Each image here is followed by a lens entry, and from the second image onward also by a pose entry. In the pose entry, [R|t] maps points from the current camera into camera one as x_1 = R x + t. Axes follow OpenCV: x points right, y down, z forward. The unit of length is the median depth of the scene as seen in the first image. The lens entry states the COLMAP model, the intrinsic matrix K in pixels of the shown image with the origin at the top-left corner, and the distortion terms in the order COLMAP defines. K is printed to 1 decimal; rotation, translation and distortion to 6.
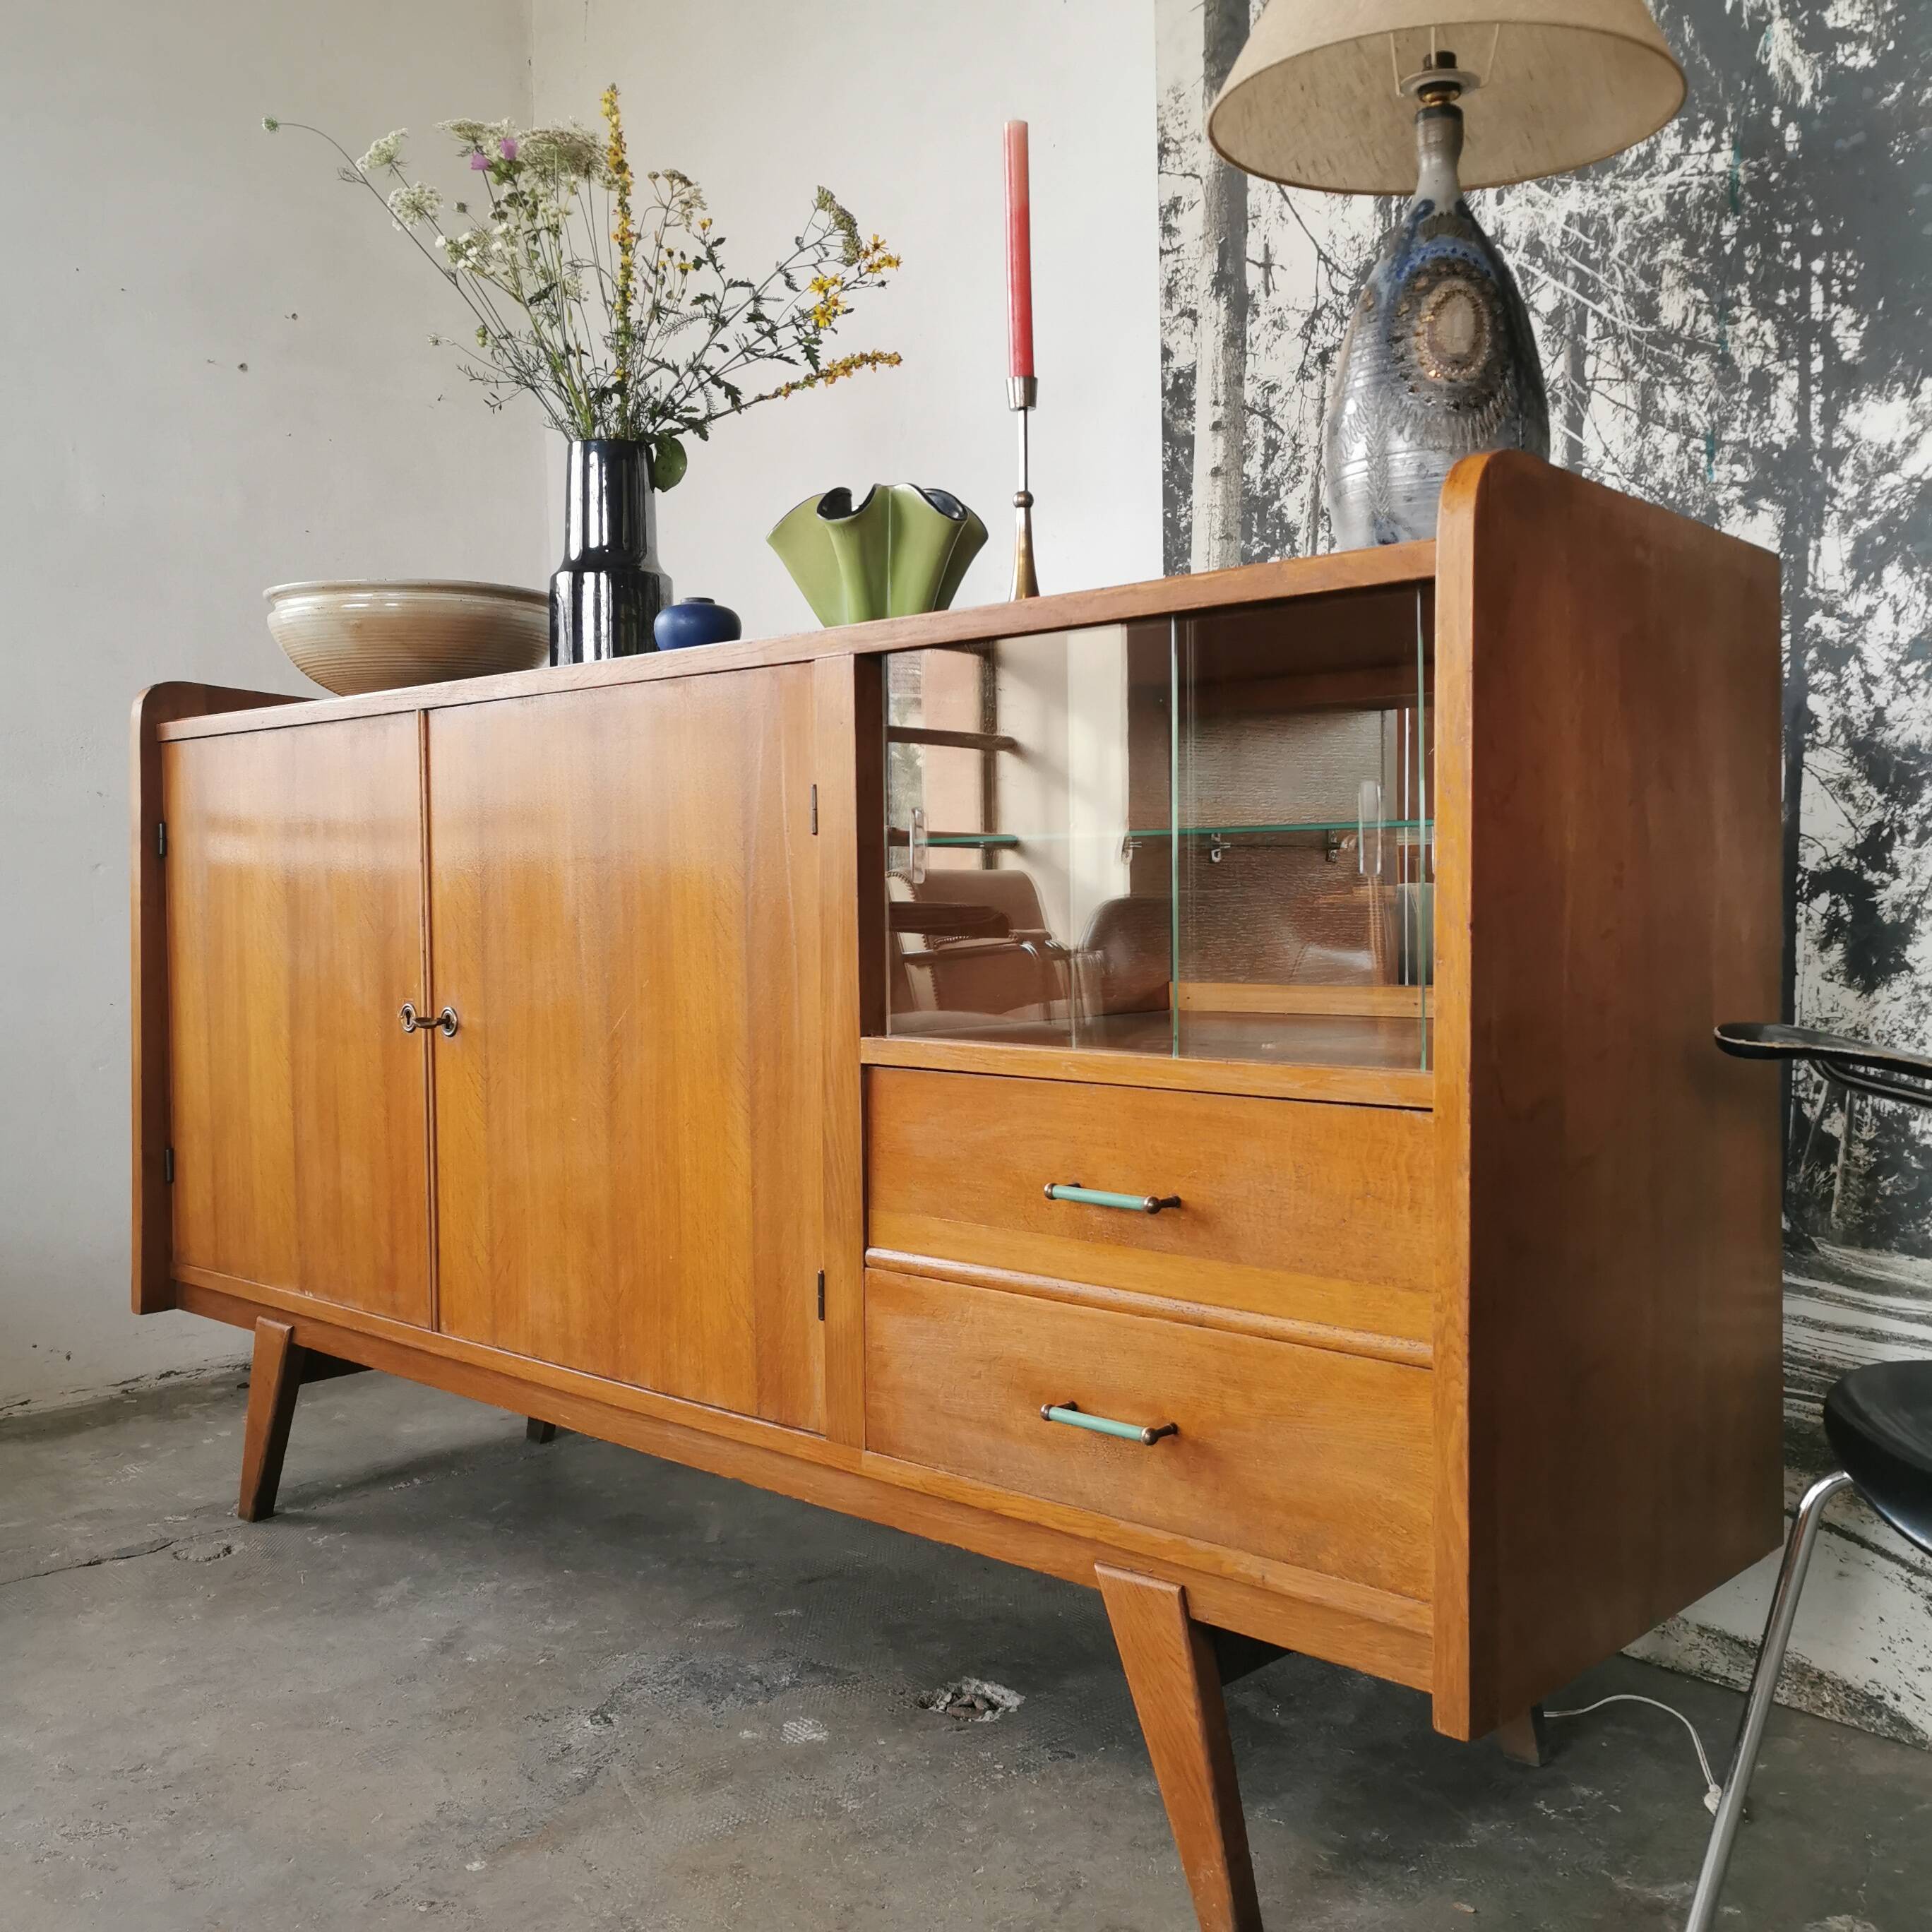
lens RADIAL K [[1958.7, 0, 963.1], [0, 1958.7, 951.3], [0, 0, 1]] dist [0.113238, -0.180103]
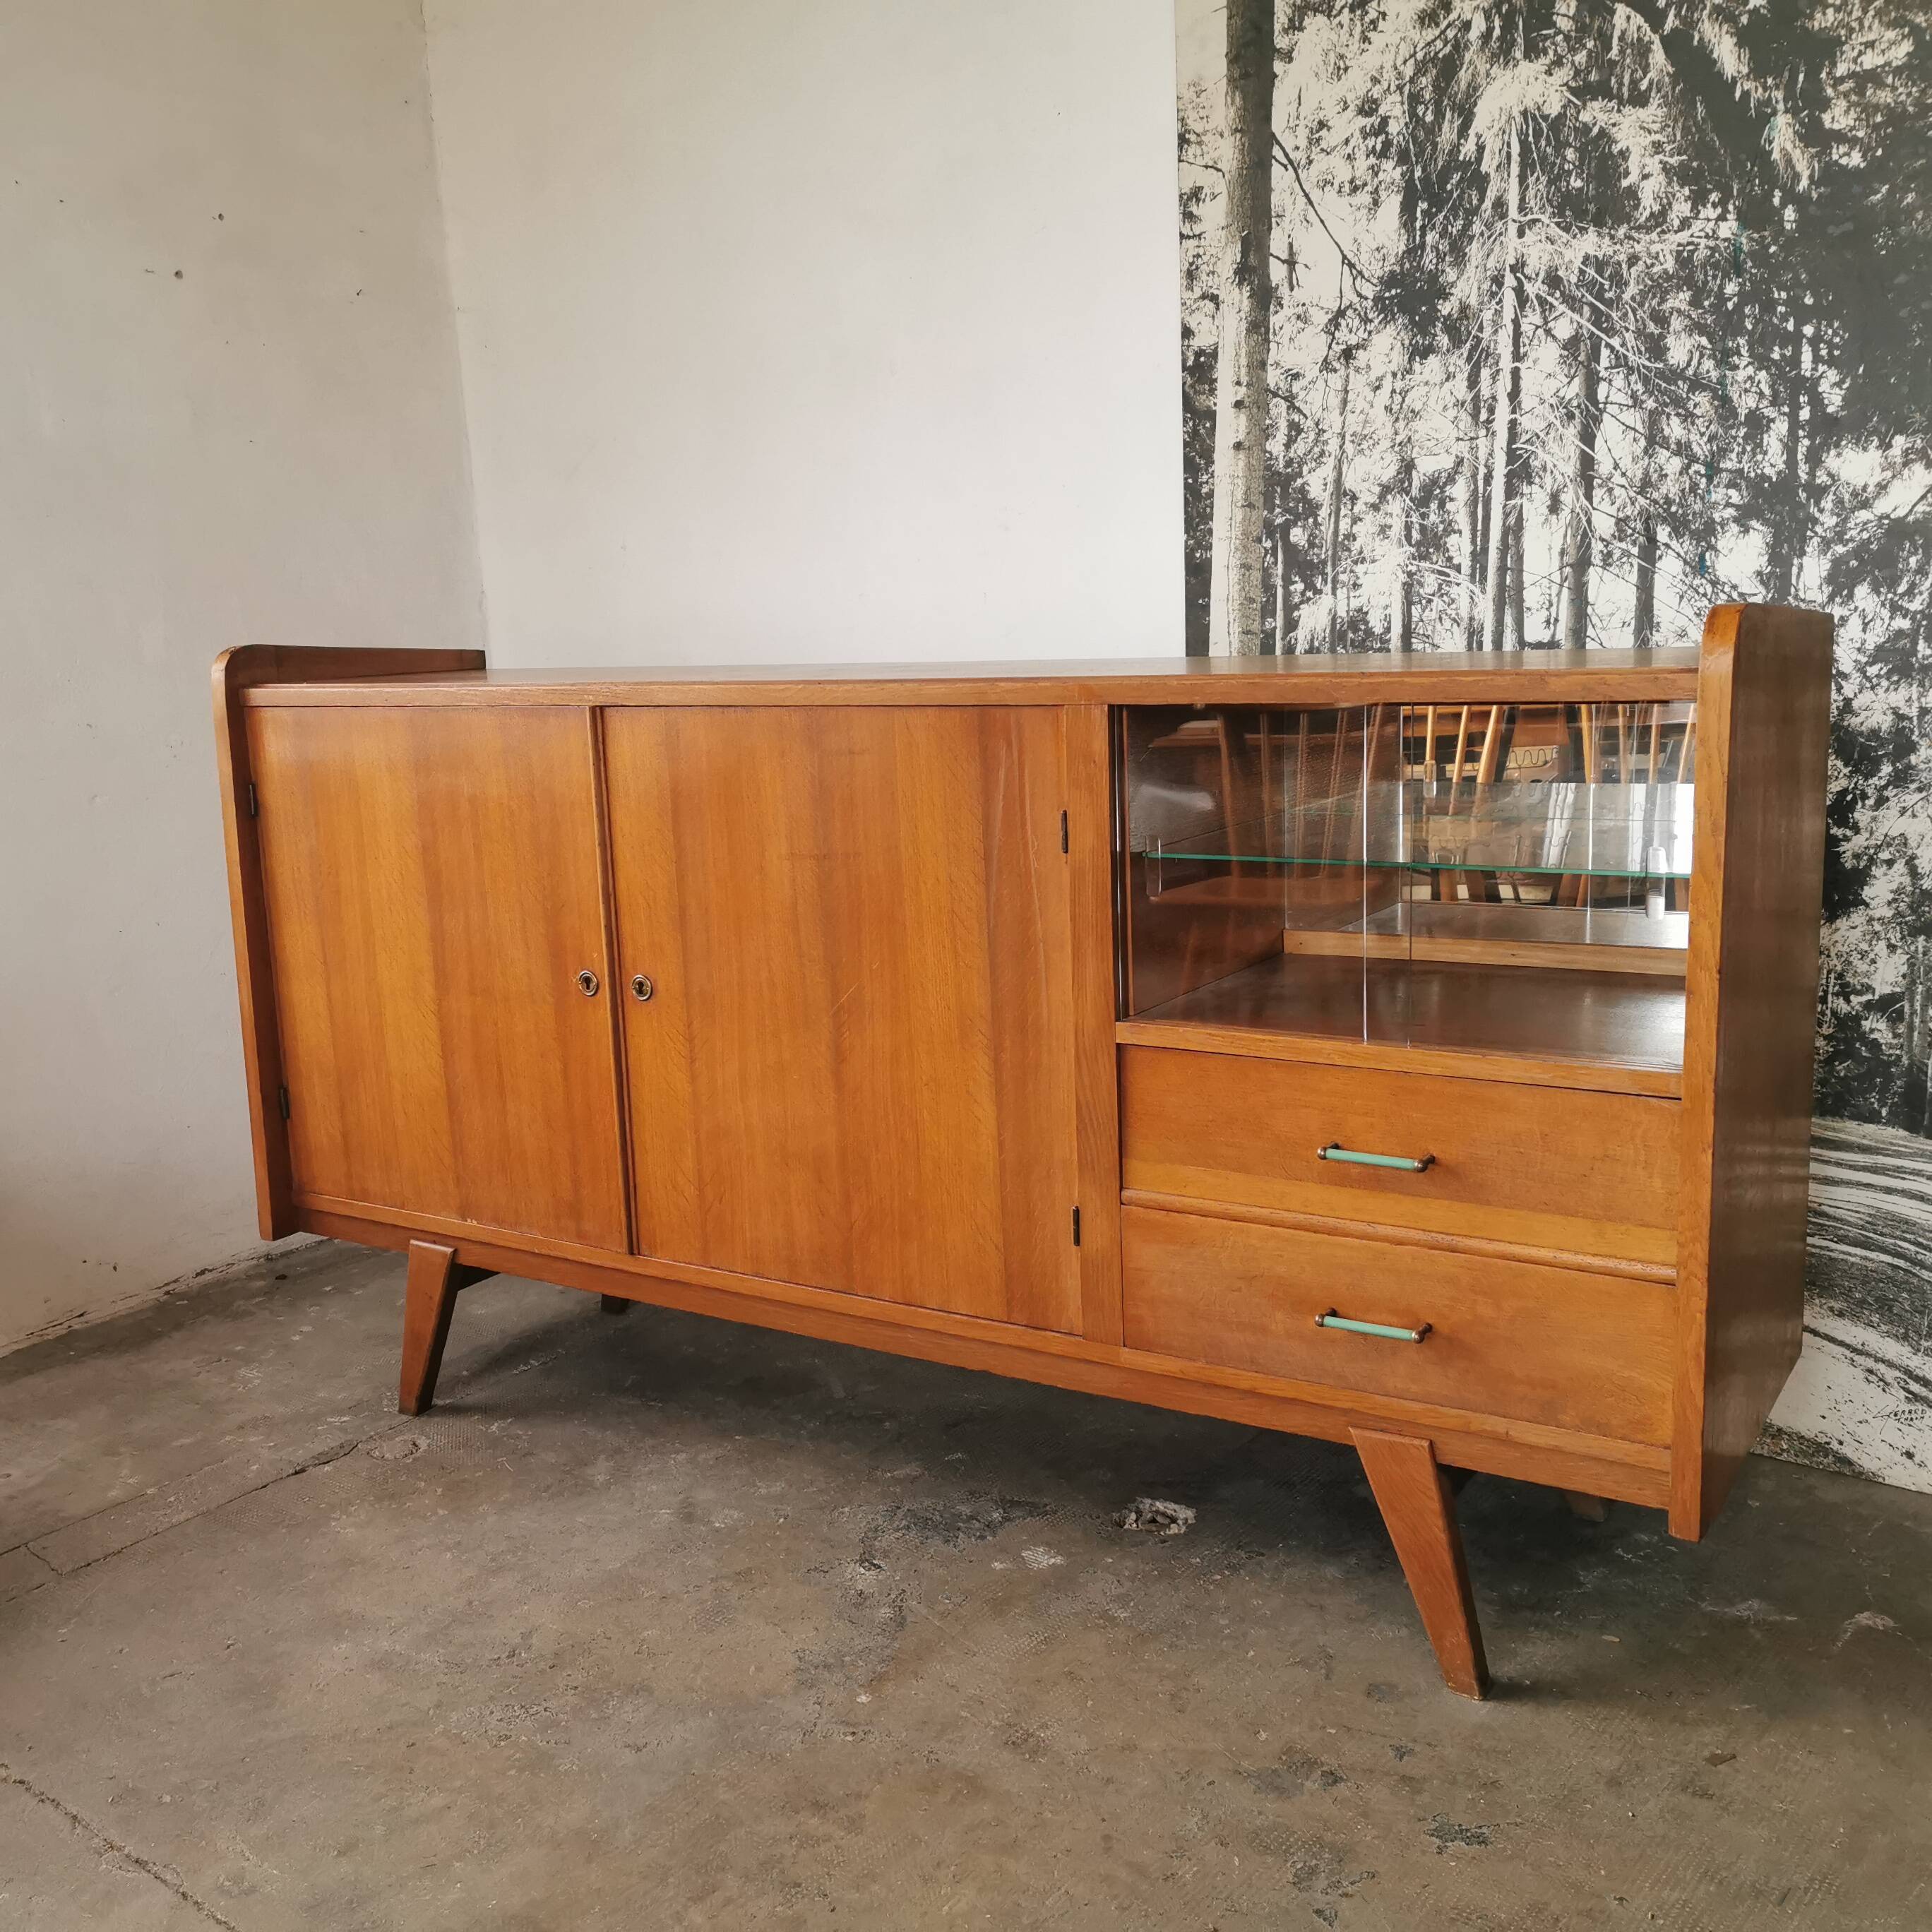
lens RADIAL K [[1955.7, 0, 956.8], [0, 1955.7, 975.6], [0, 0, 1]] dist [0.134525, -0.227502]
pose [[0.979243, -0.061348, 0.193182, -0.325992], [0.031829, 0.987813, 0.152354, -0.148033], [-0.200175, -0.143042, 0.969262, -0.130763]]
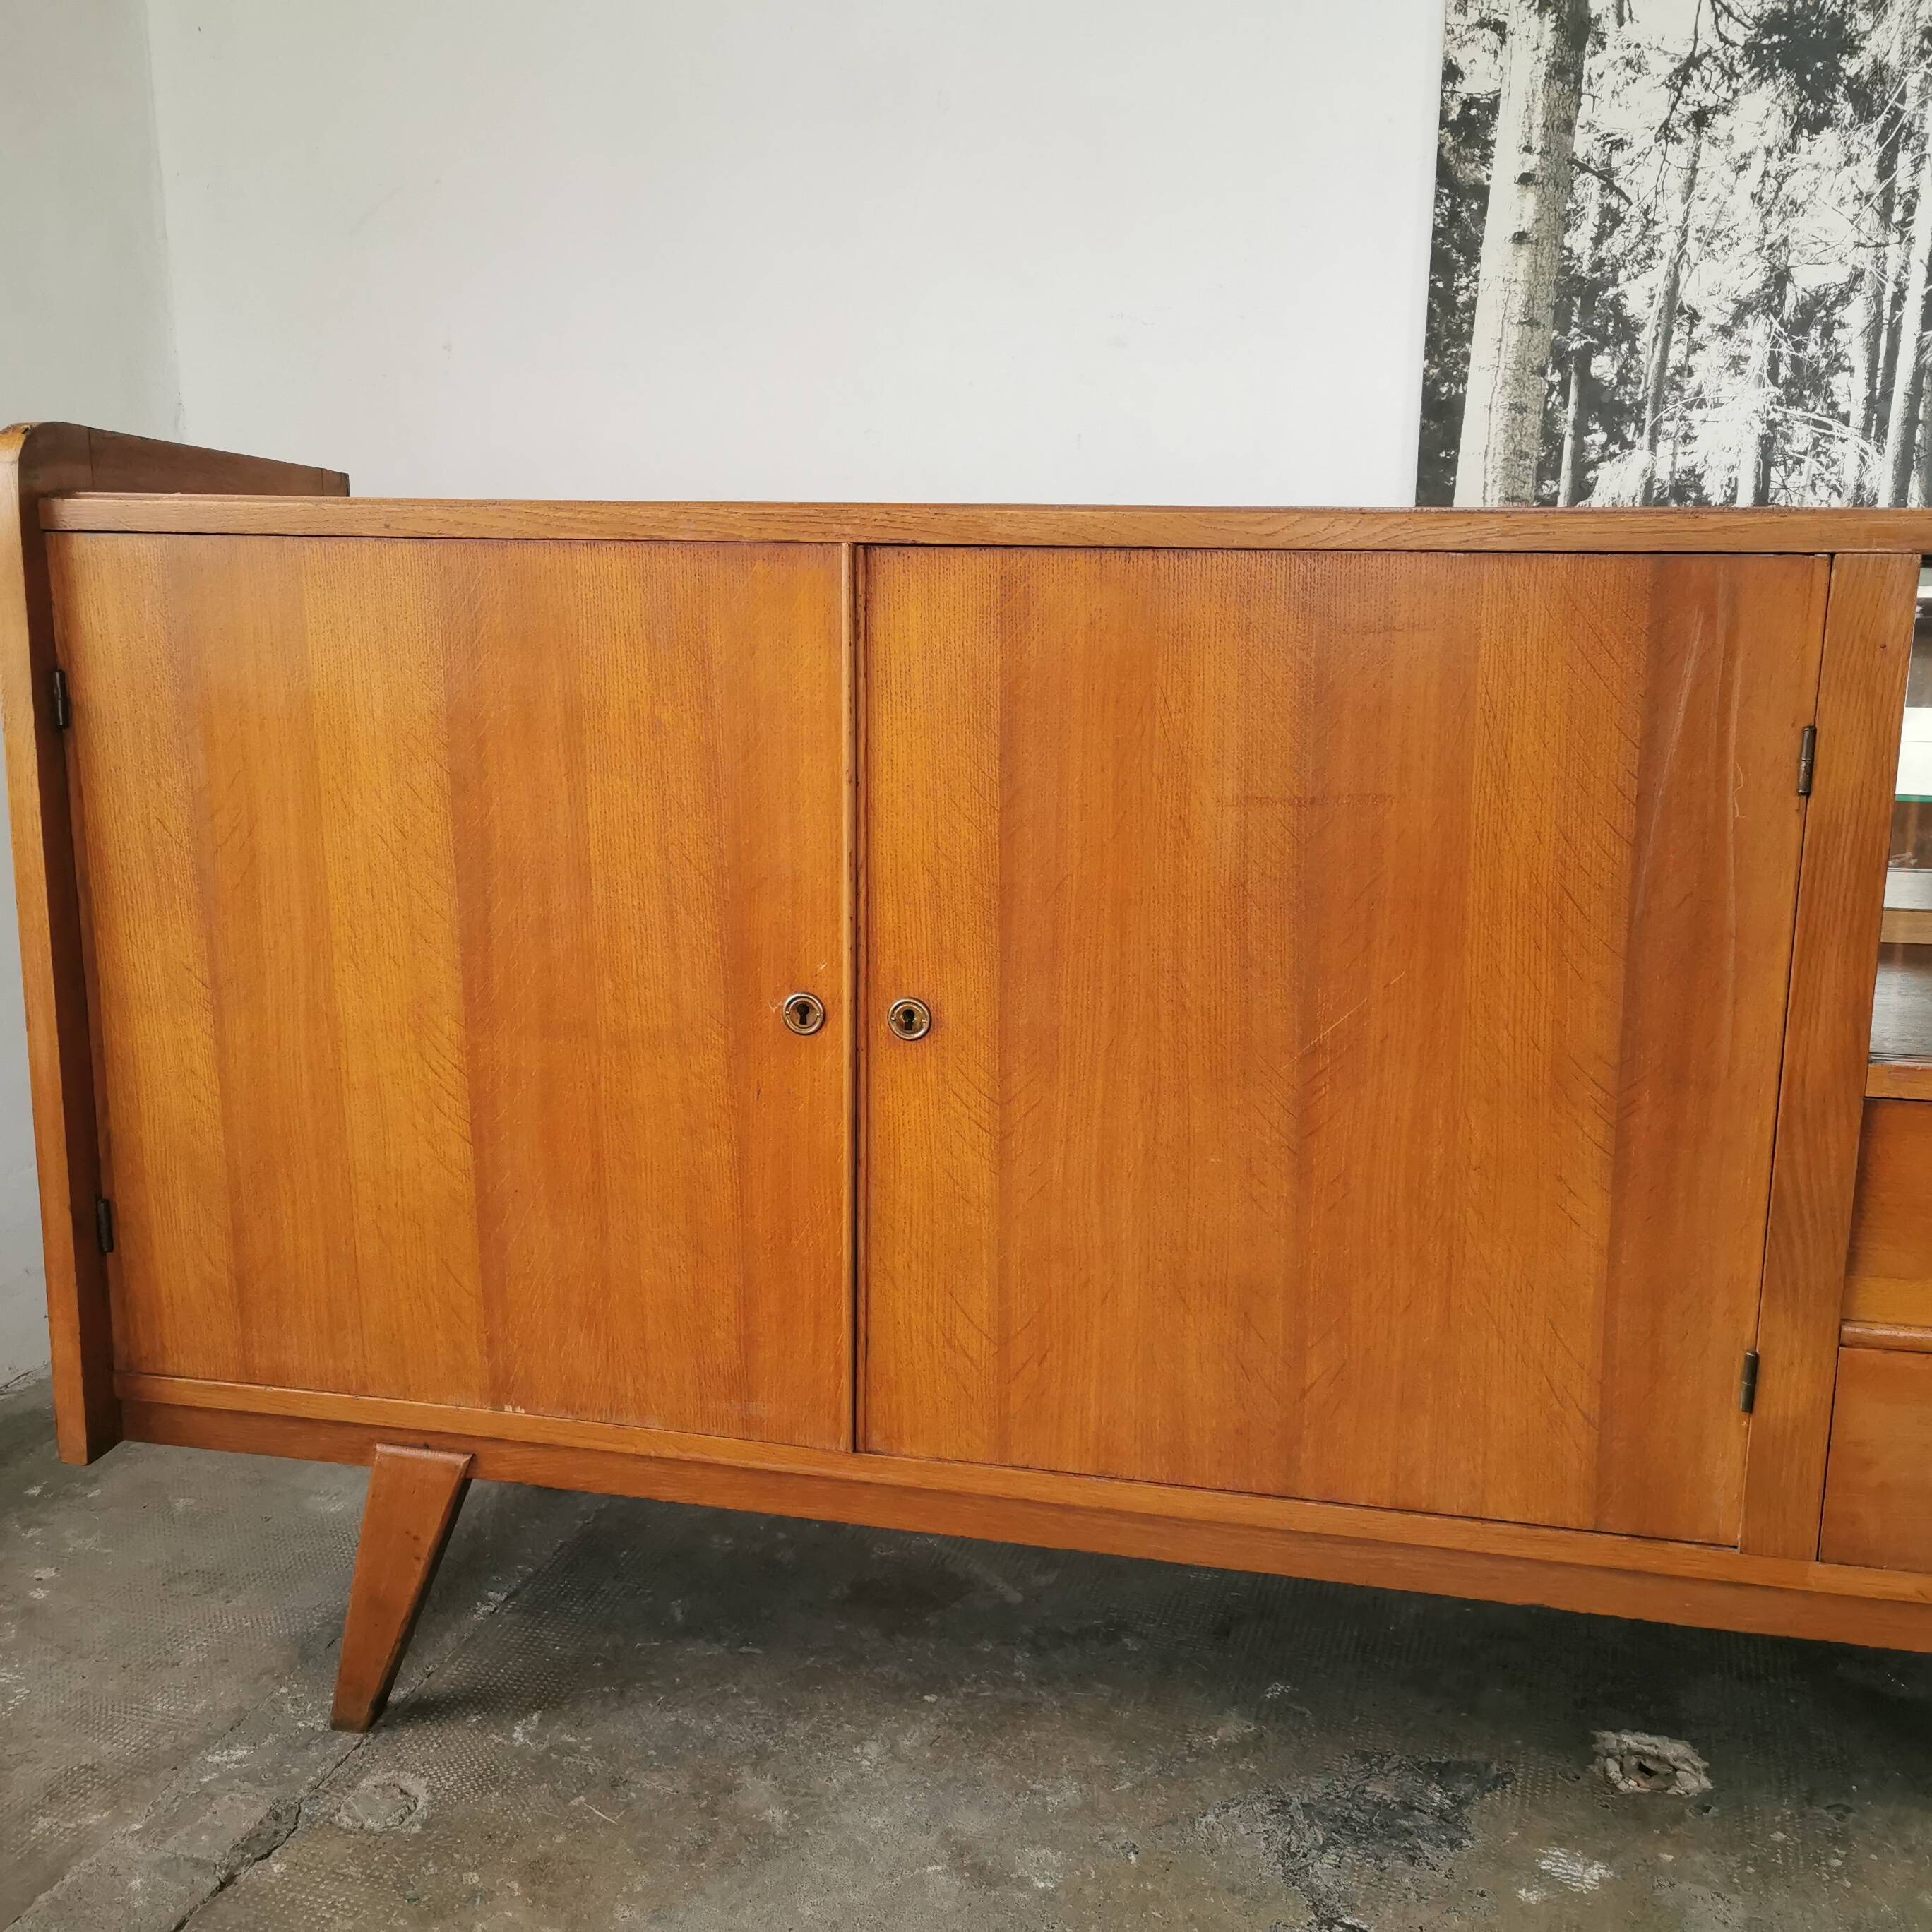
lens RADIAL K [[1958.3, 0, 966.0], [0, 1958.3, 966.0], [0, 0, 1]] dist [0.114529, -0.180808]
pose [[0.853567, -0.089068, 0.513312, -0.637291], [-0.003116, 0.984387, 0.175988, -0.109390], [-0.520973, -0.151817, 0.839963, 0.462962]]
